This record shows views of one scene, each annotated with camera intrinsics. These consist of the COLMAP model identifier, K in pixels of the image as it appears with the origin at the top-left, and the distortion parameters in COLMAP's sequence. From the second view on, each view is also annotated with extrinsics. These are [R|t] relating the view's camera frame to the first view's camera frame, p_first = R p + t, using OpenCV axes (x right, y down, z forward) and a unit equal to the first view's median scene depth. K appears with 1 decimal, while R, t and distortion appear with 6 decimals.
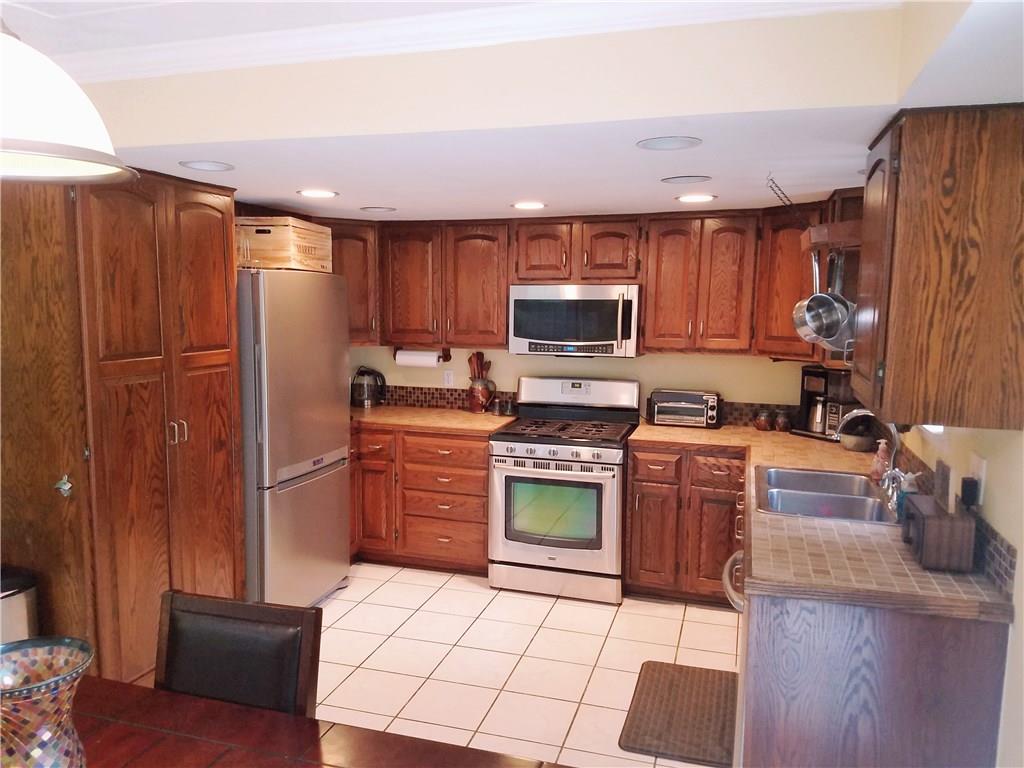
lens RADIAL K [[785.1, 0, 489.1], [0, 785.1, 388.2], [0, 0, 1]] dist [0.275861, -0.529581]
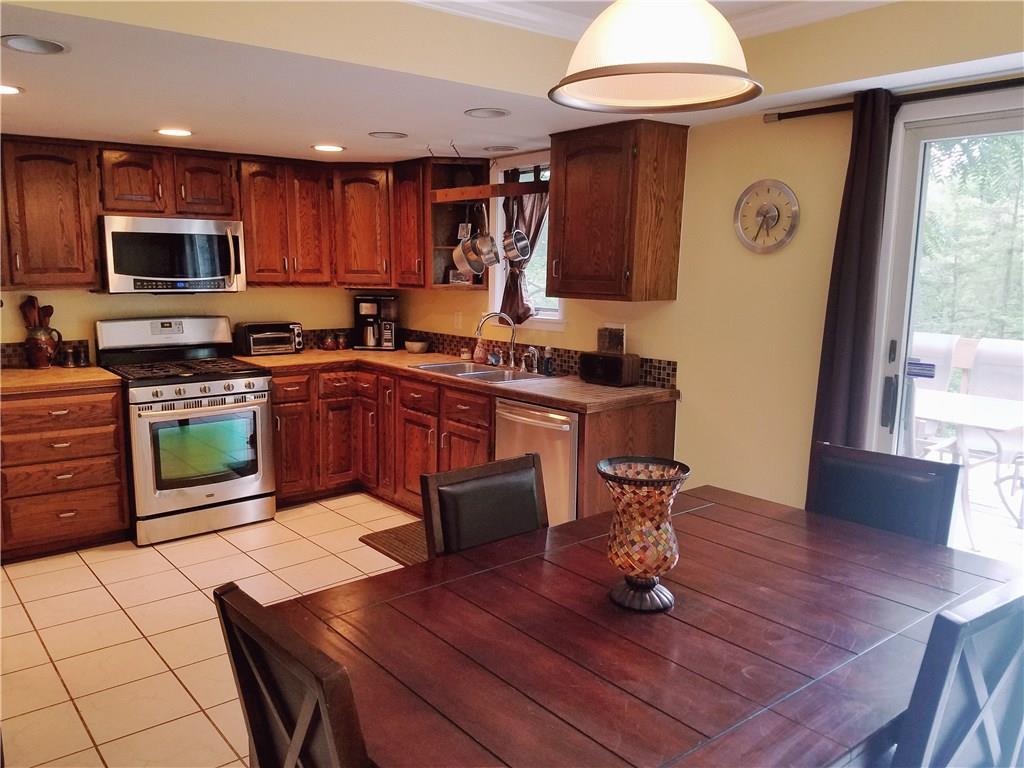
lens RADIAL K [[785.1, 0, 489.1], [0, 785.1, 388.2], [0, 0, 1]] dist [0.275861, -0.529581]
pose [[0.549304, -0.134517, 0.824725, -0.538932], [0.094681, 0.990621, 0.098514, 0.013922], [-0.830242, 0.023971, 0.556888, 0.139528]]
